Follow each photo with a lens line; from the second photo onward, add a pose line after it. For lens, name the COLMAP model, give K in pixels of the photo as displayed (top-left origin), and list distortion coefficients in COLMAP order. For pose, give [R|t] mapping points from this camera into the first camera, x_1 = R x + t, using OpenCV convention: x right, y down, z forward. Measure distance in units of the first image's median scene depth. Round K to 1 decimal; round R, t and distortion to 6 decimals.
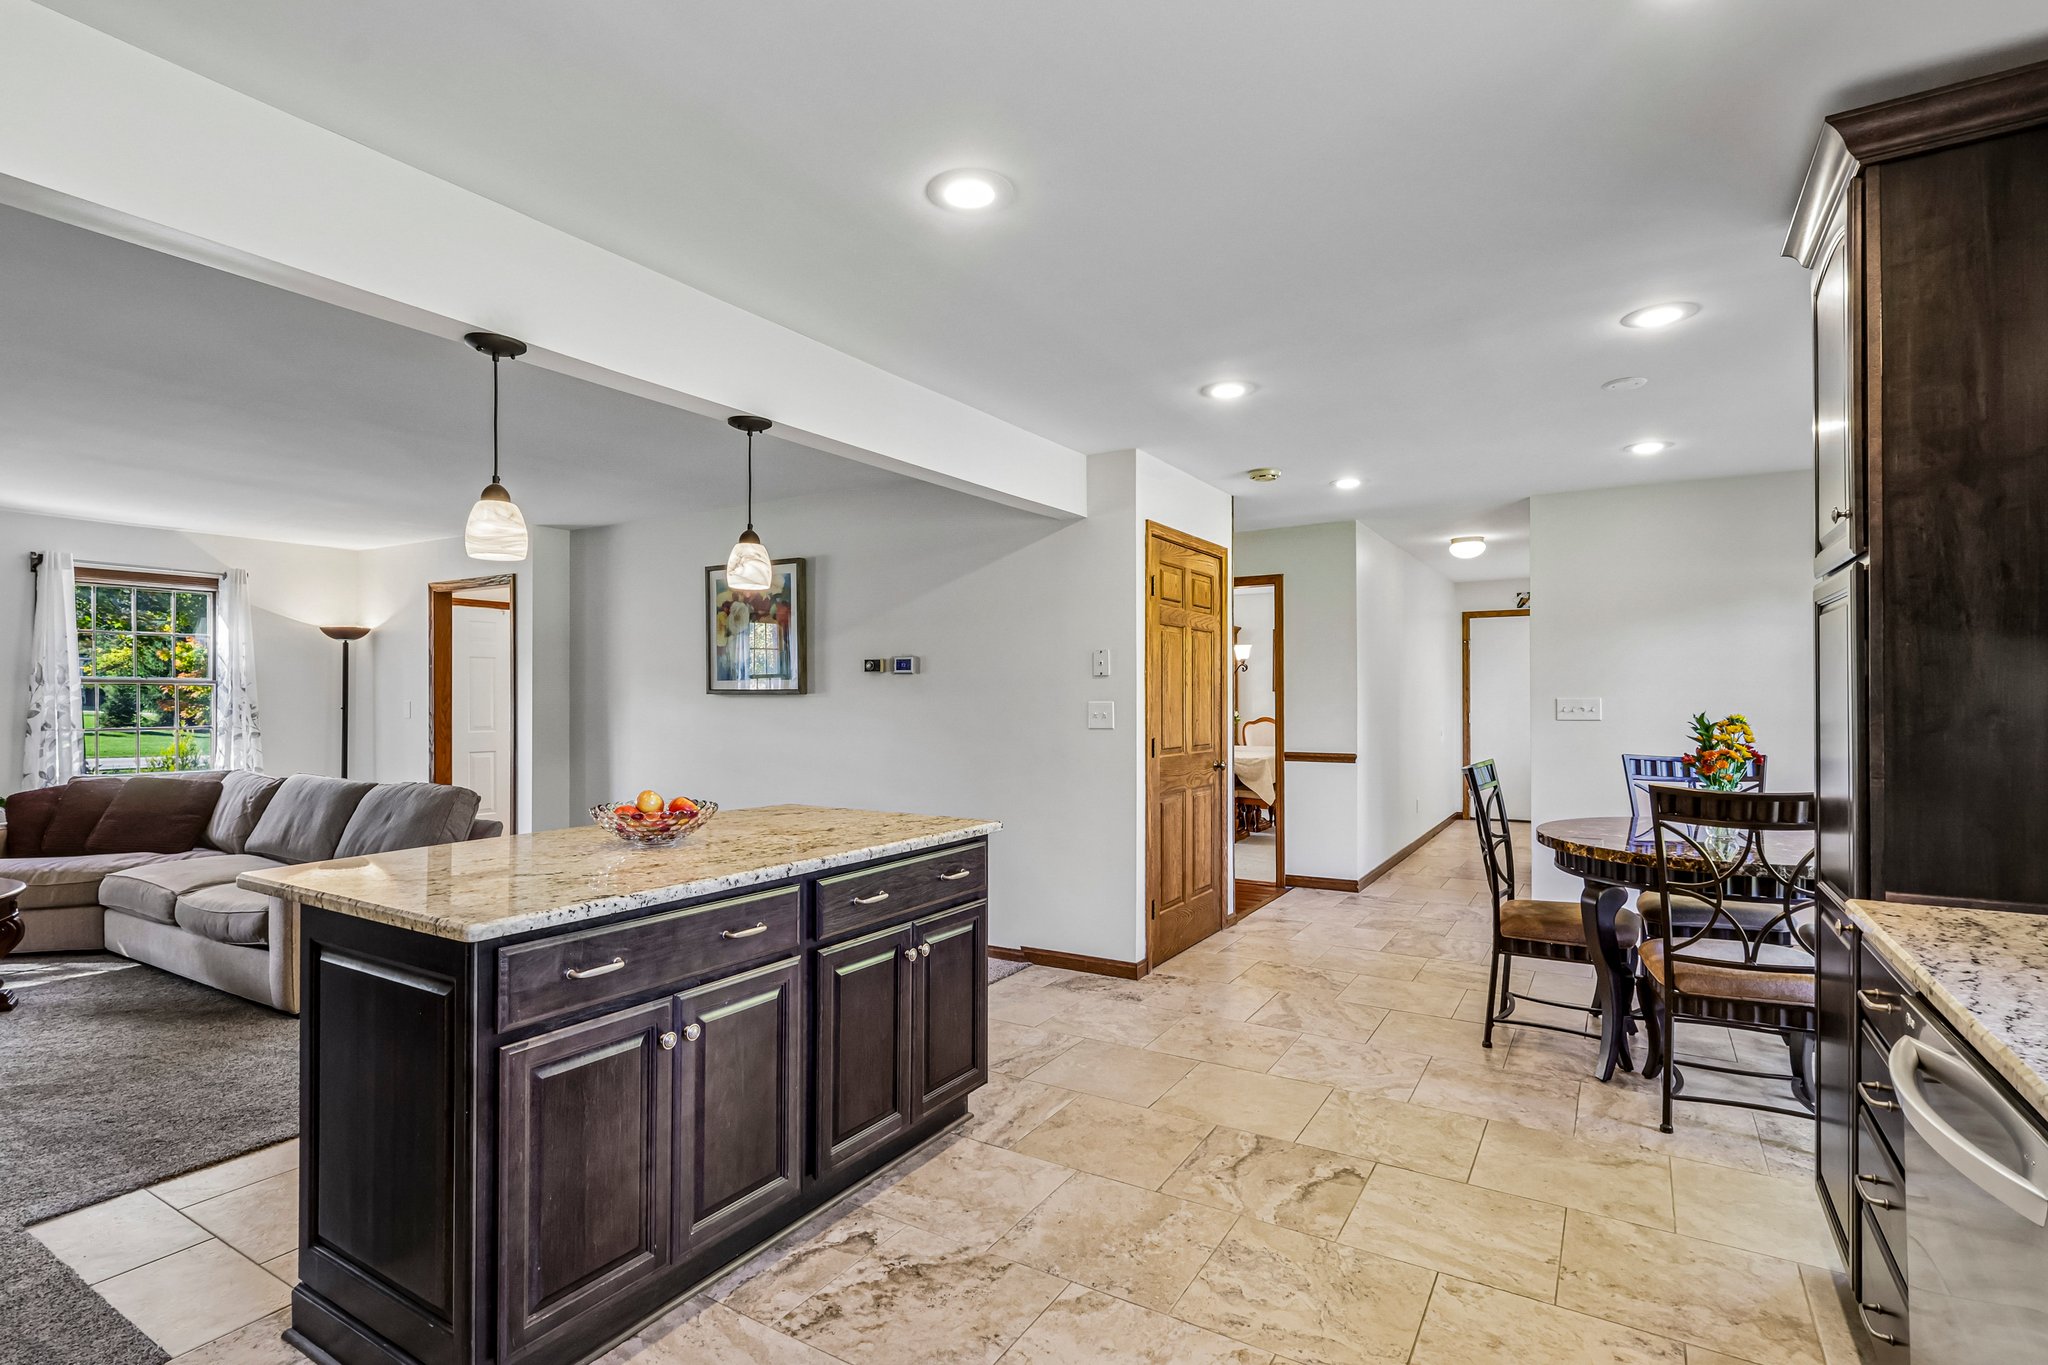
lens RADIAL K [[979.1, 0, 1023.8], [0, 979.1, 697.9], [0, 0, 1]] dist [-0.001014, 0.002613]
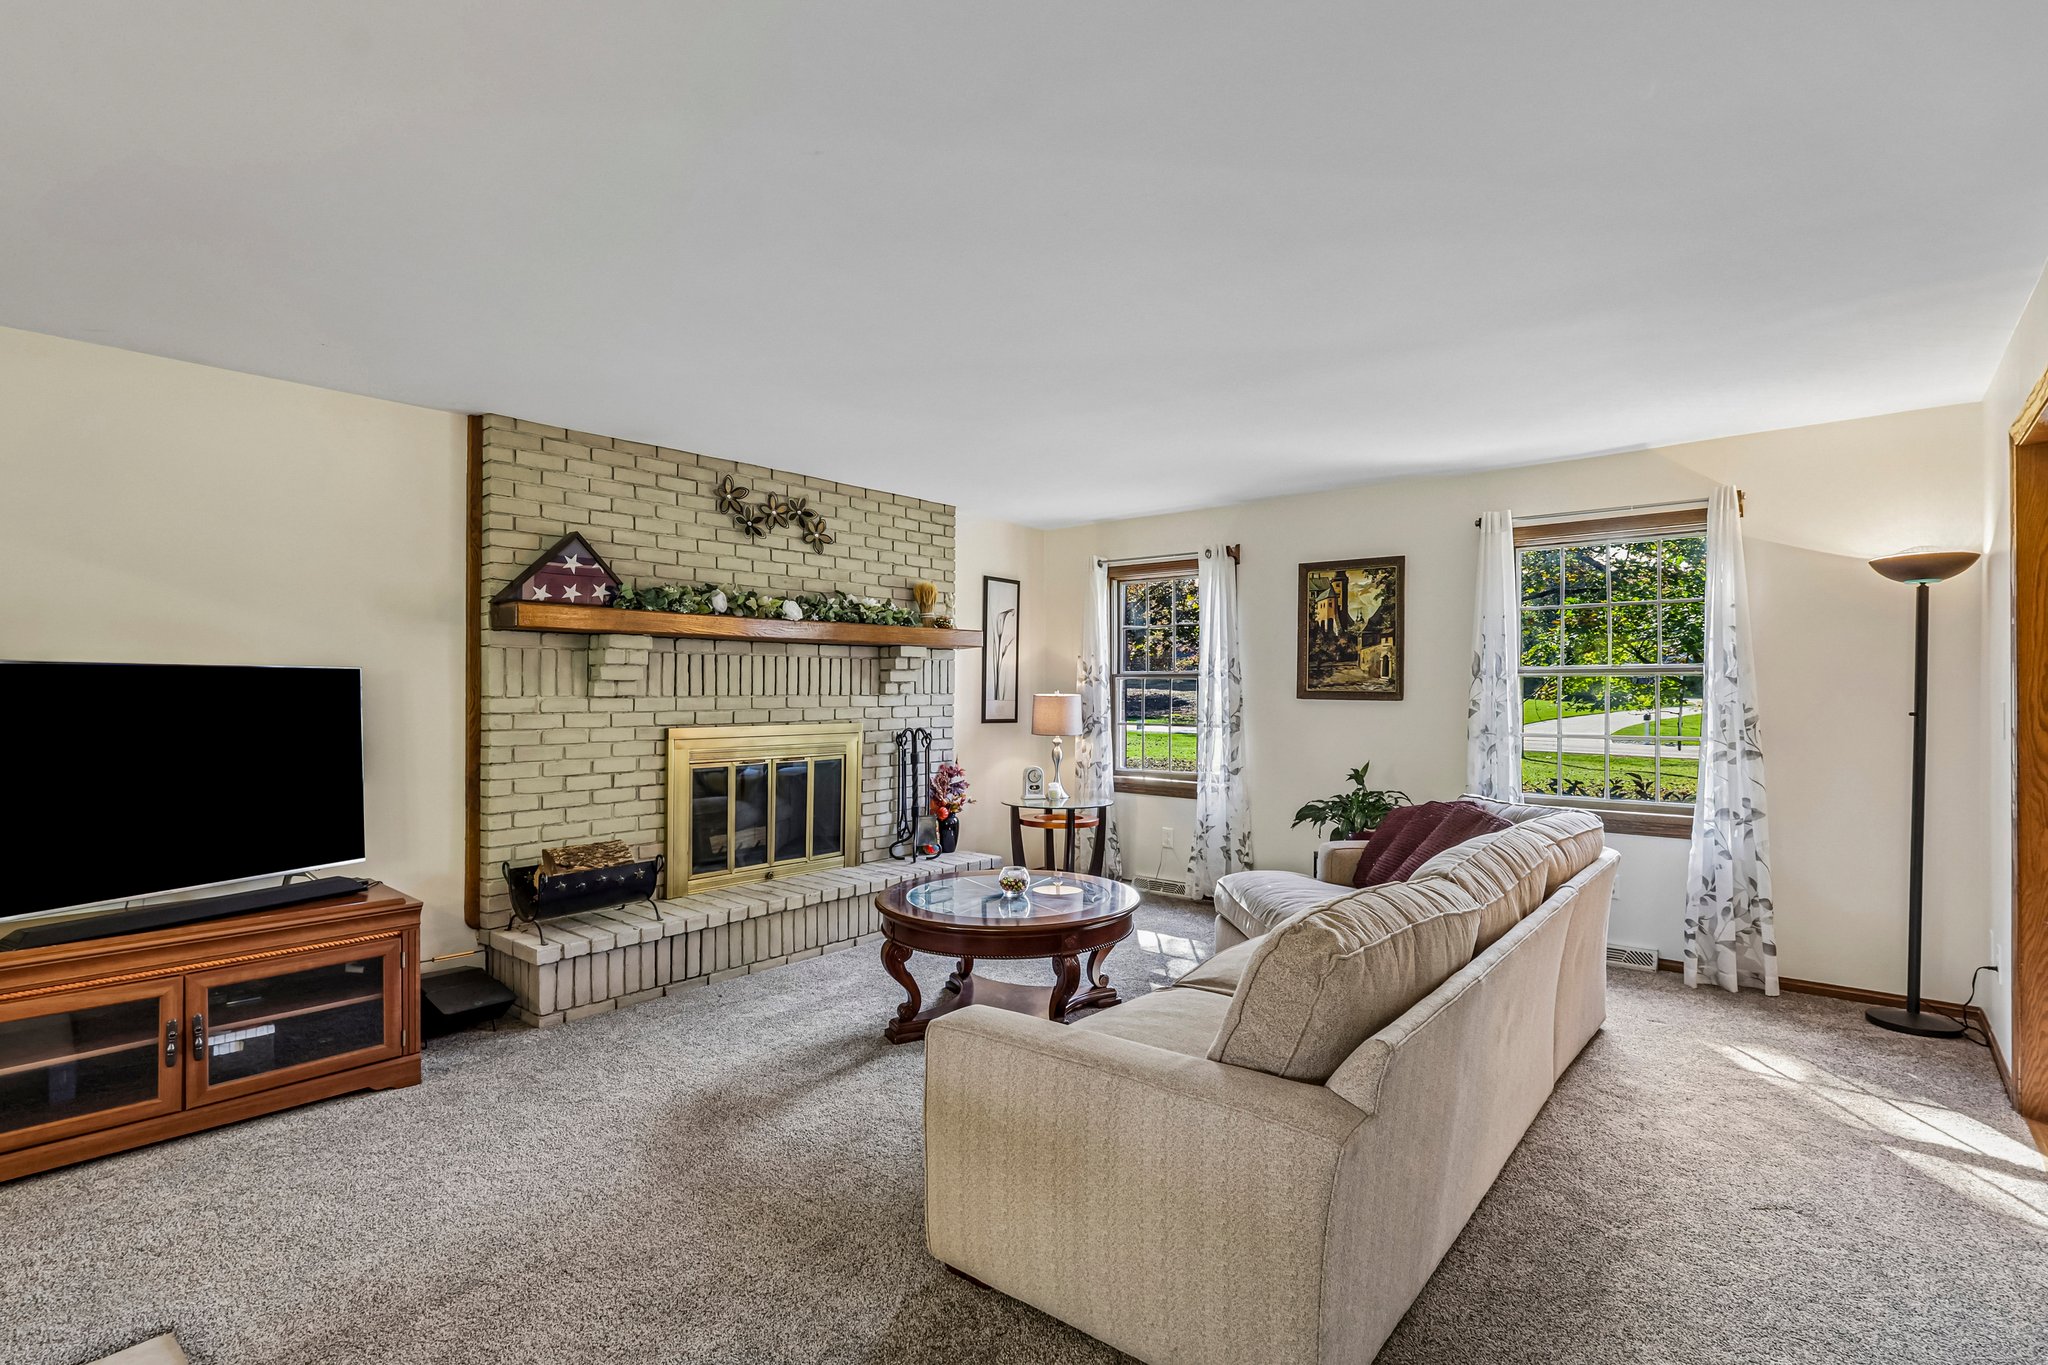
lens RADIAL K [[979.1, 0, 1014.5], [0, 979.1, 688.3], [0, 0, 1]] dist [-0.001014, 0.002613]
pose [[-0.155026, -0.004751, -0.987899, -0.154380], [0.000830, 0.999987, -0.004940, -0.001029], [0.987910, -0.001586, -0.155020, 0.928681]]
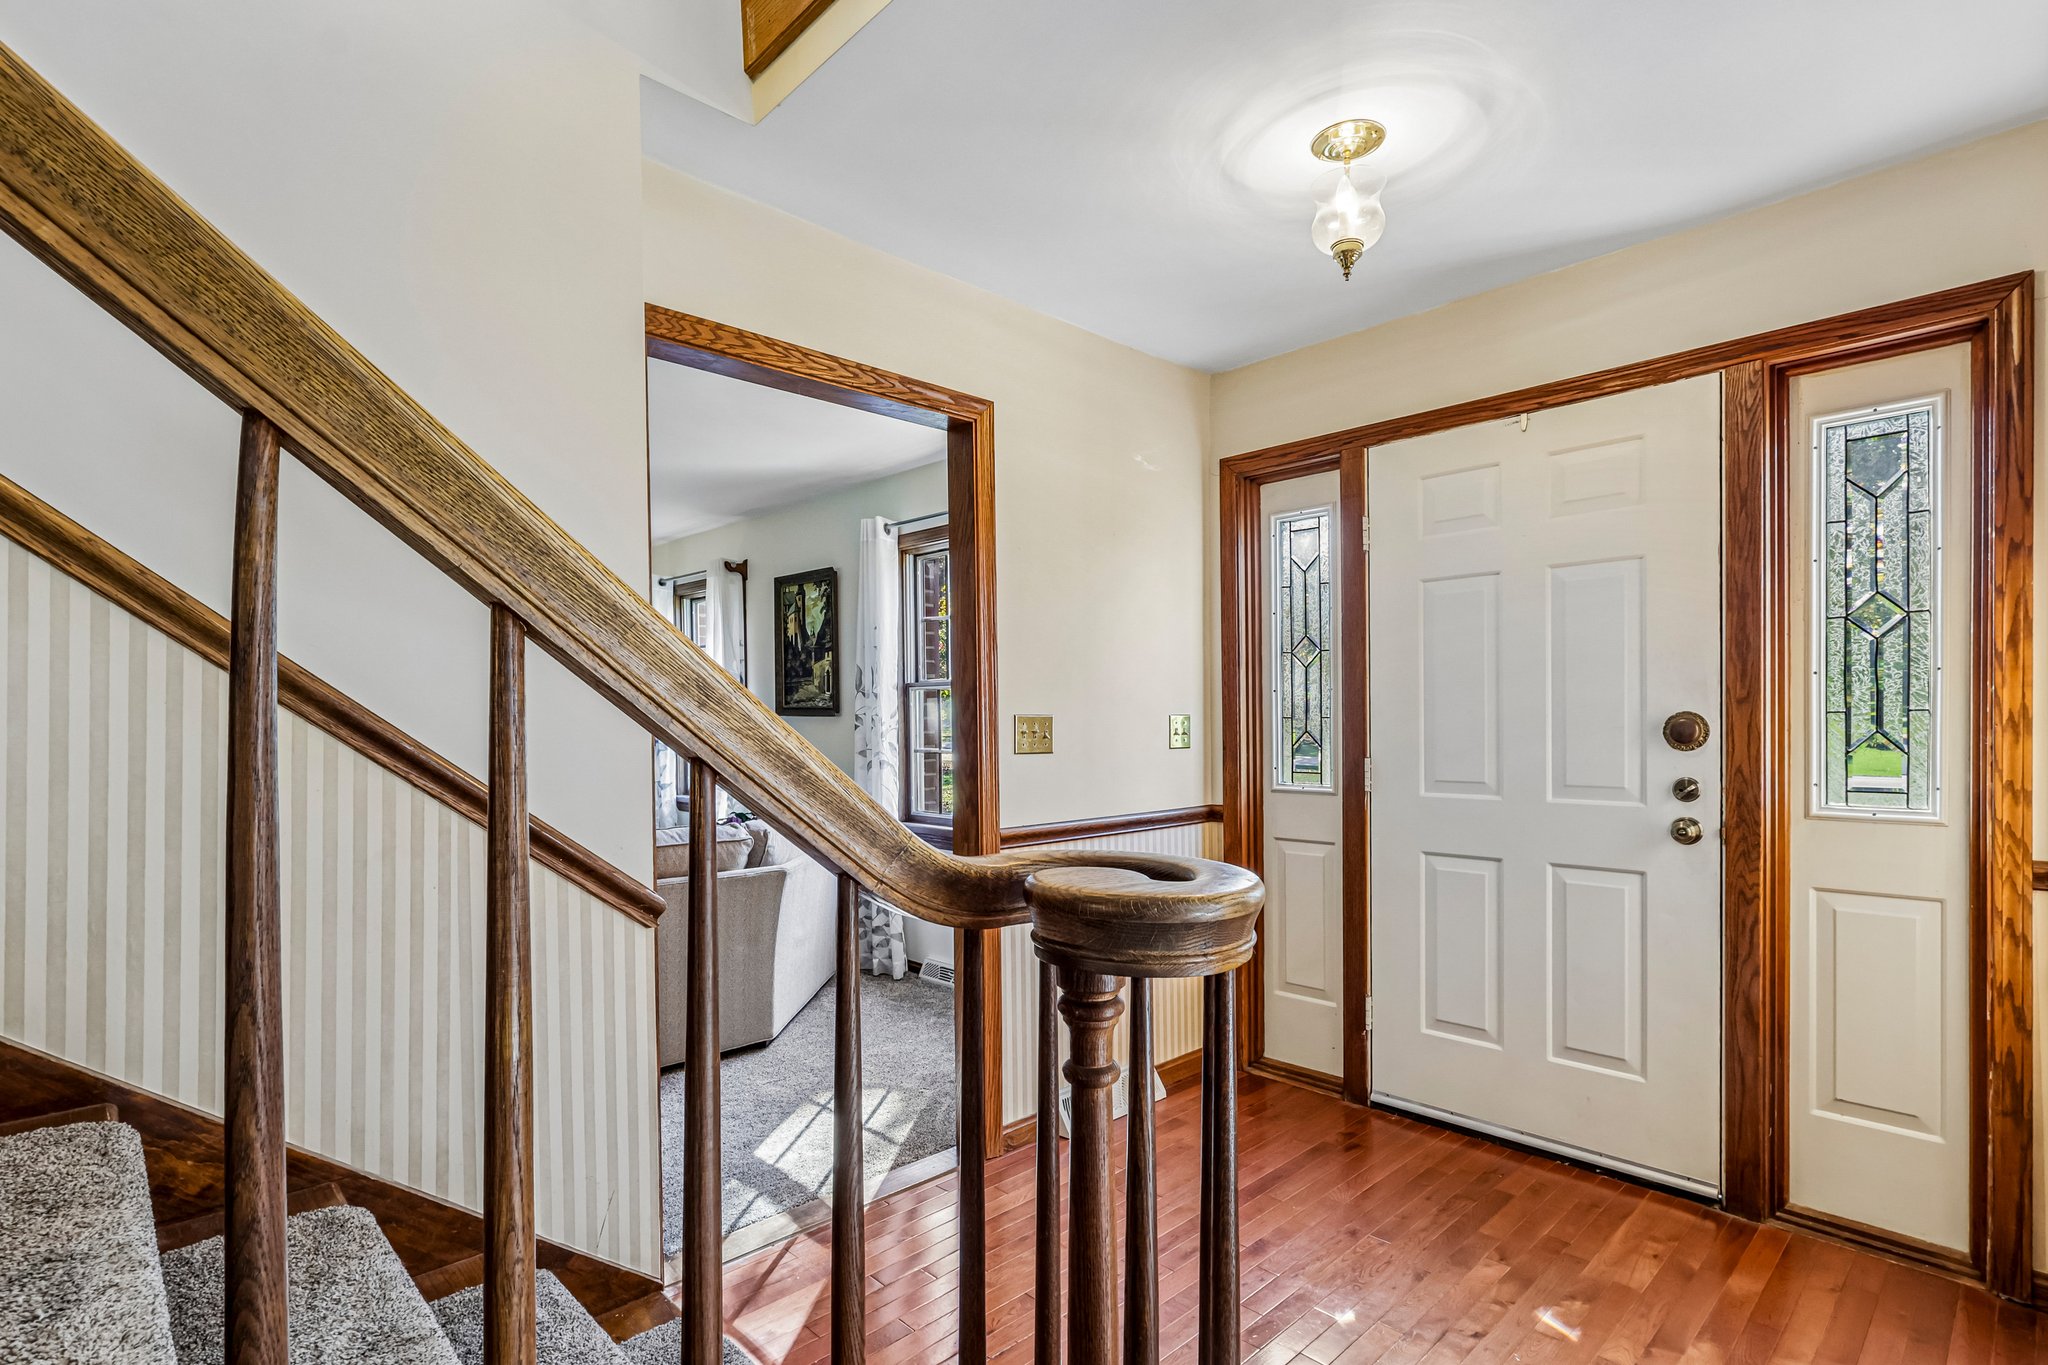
lens RADIAL K [[979.1, 0, 1038.7], [0, 979.1, 740.0], [0, 0, 1]] dist [-0.001014, 0.002613]
pose [[-0.241451, 0.018642, -0.970234, -0.330618], [0.003663, 0.999826, 0.018299, 0.014908], [0.970406, 0.000865, -0.241477, 1.680529]]
